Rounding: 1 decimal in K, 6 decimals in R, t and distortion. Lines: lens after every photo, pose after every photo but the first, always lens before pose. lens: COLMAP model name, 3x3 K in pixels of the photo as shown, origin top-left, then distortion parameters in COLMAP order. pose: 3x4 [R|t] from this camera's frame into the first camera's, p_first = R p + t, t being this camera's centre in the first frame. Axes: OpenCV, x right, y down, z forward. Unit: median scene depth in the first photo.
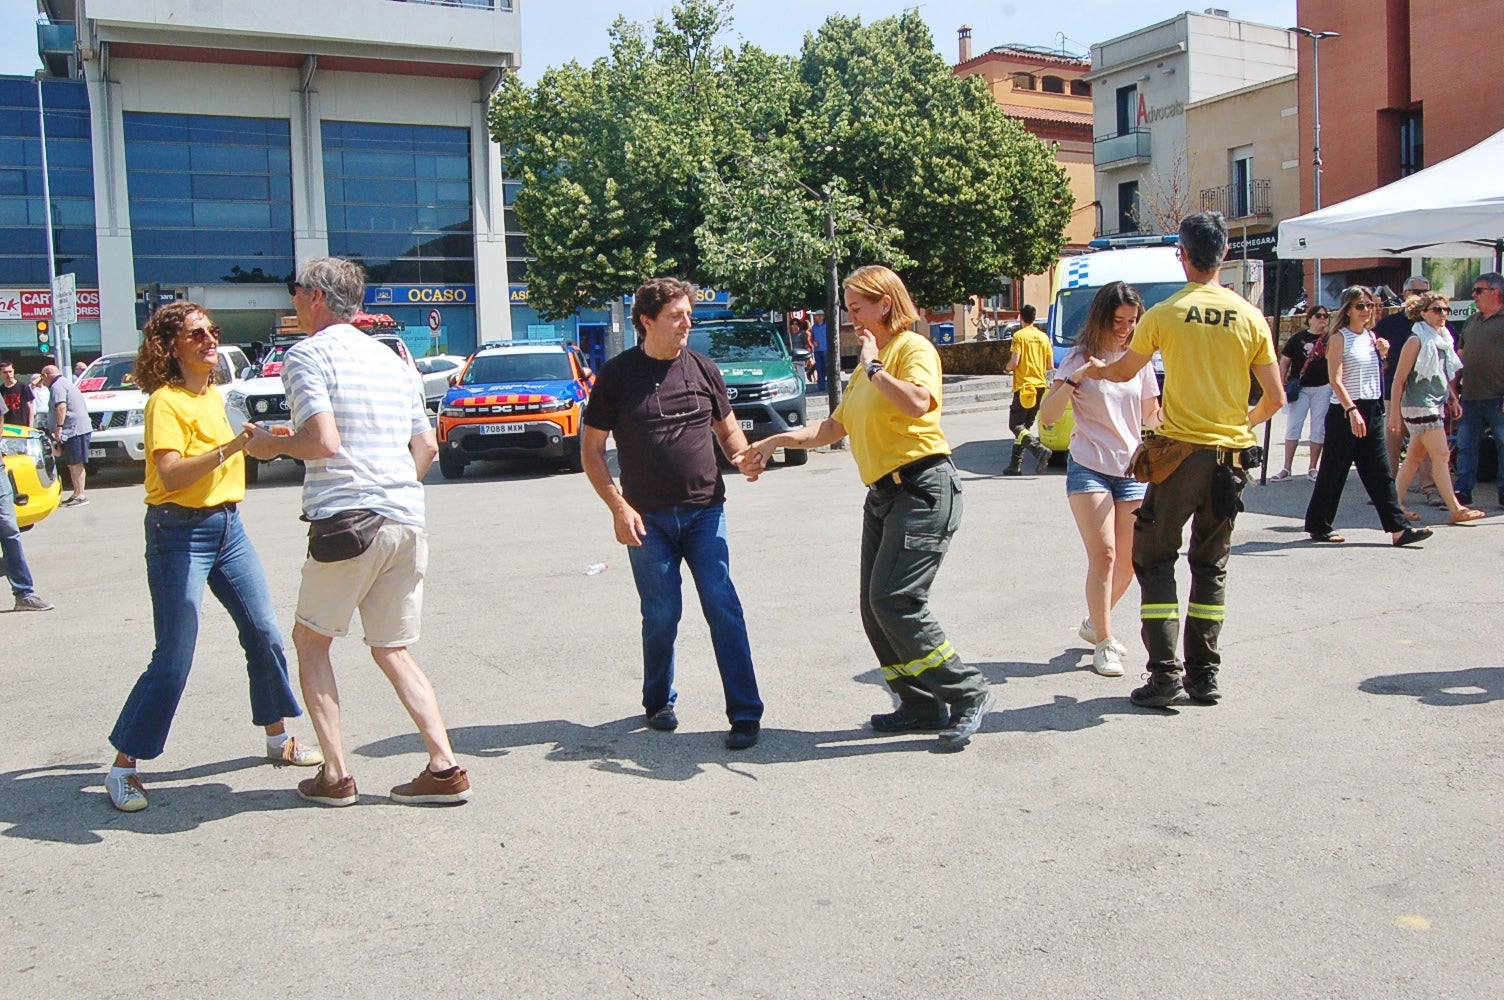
lens RADIAL K [[1328.0, 0, 752.0], [0, 1328.0, 500.0], [0, 0, 1]] dist [-0.101072, 0.008048]
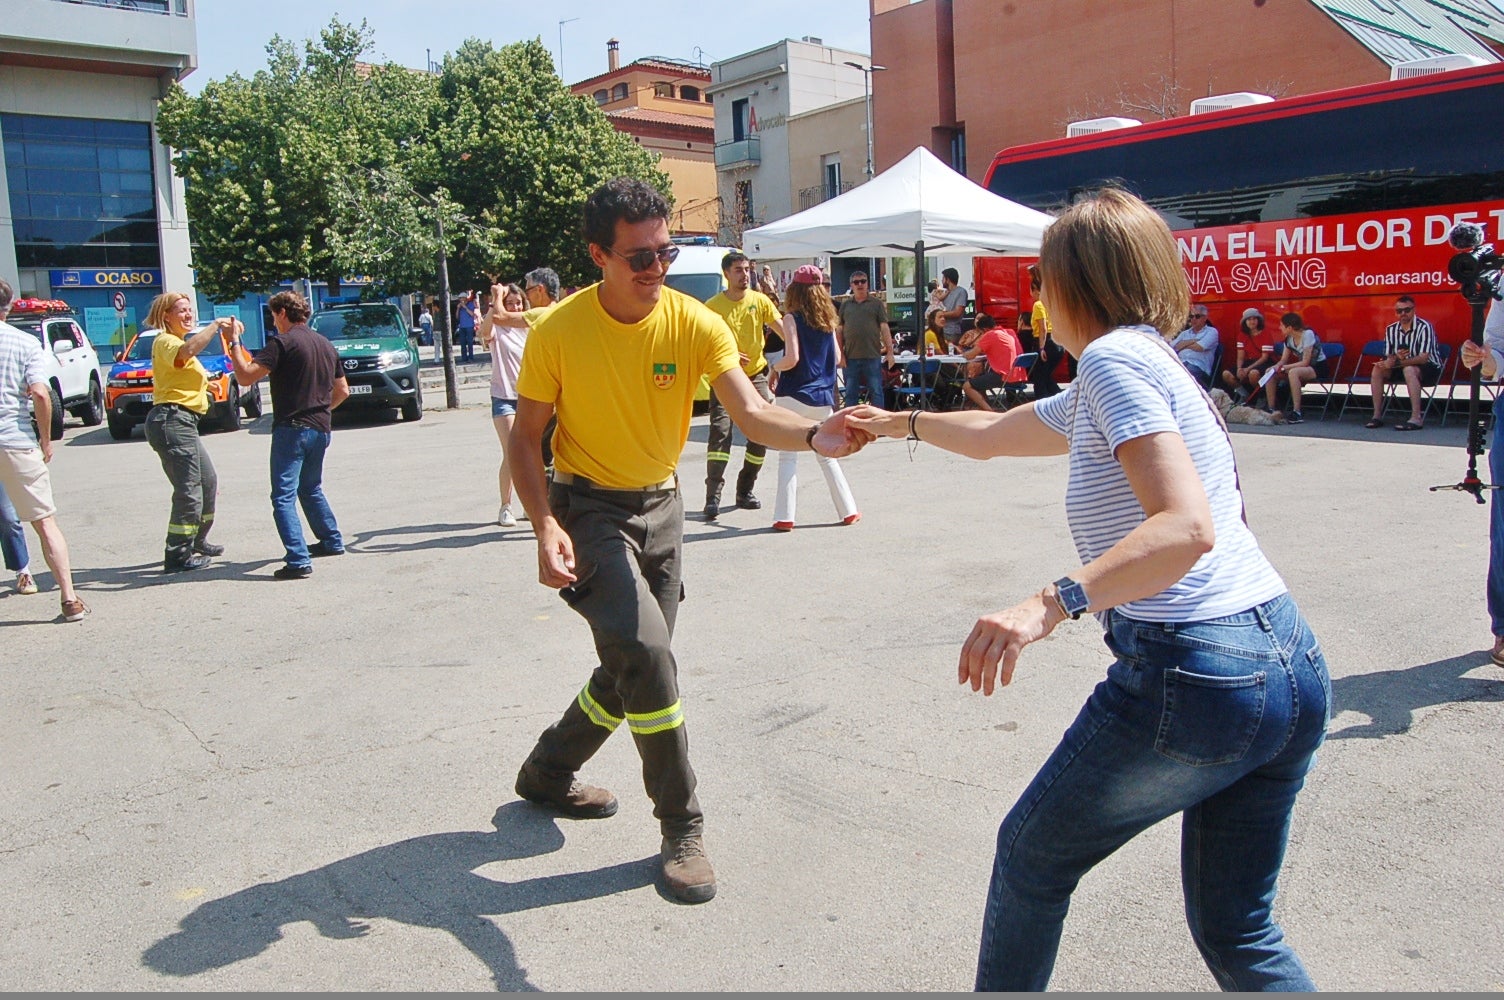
lens RADIAL K [[1192.8, 0, 752.0], [0, 1192.8, 500.0], [0, 0, 1]] dist [-0.079364, -0.002439]
pose [[0.969770, -0.038172, 0.241017, 0.043926], [0.029770, 0.998819, 0.038406, 0.009284], [-0.242199, -0.030070, 0.969761, -0.099397]]
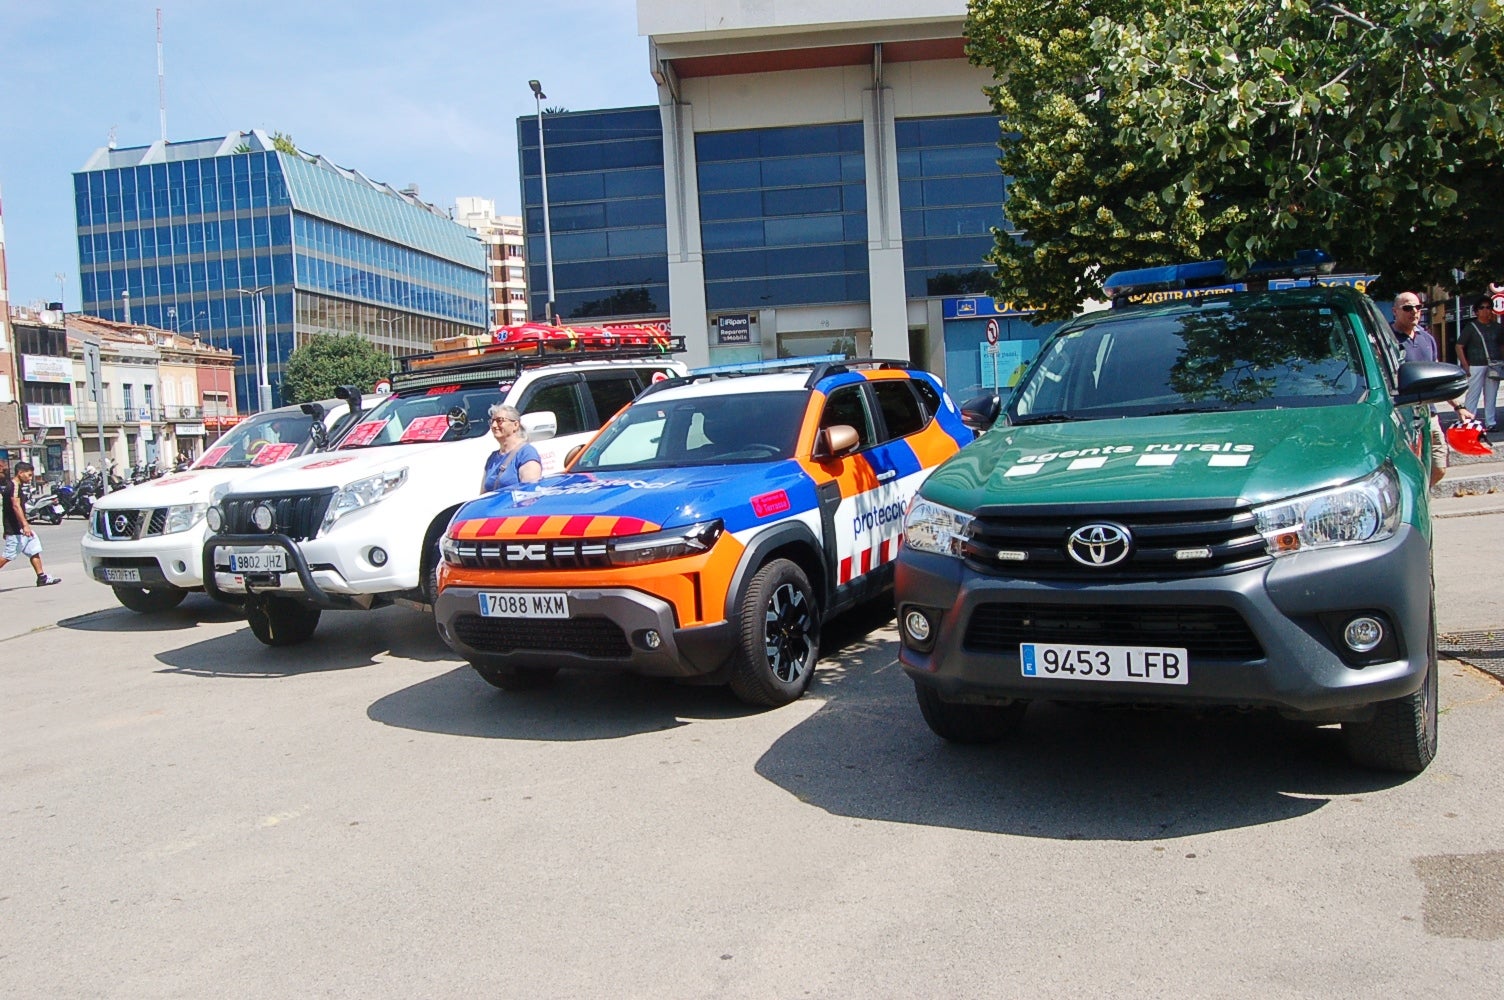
lens RADIAL K [[1157.8, 0, 754.1], [0, 1157.8, 539.7], [0, 0, 1]] dist [-0.086031, 0.001136]
pose [[0.849943, 0.034615, -0.525737, 0.026298], [-0.013796, 0.998959, 0.043470, -0.052112], [0.526695, -0.029694, 0.849536, 0.442731]]
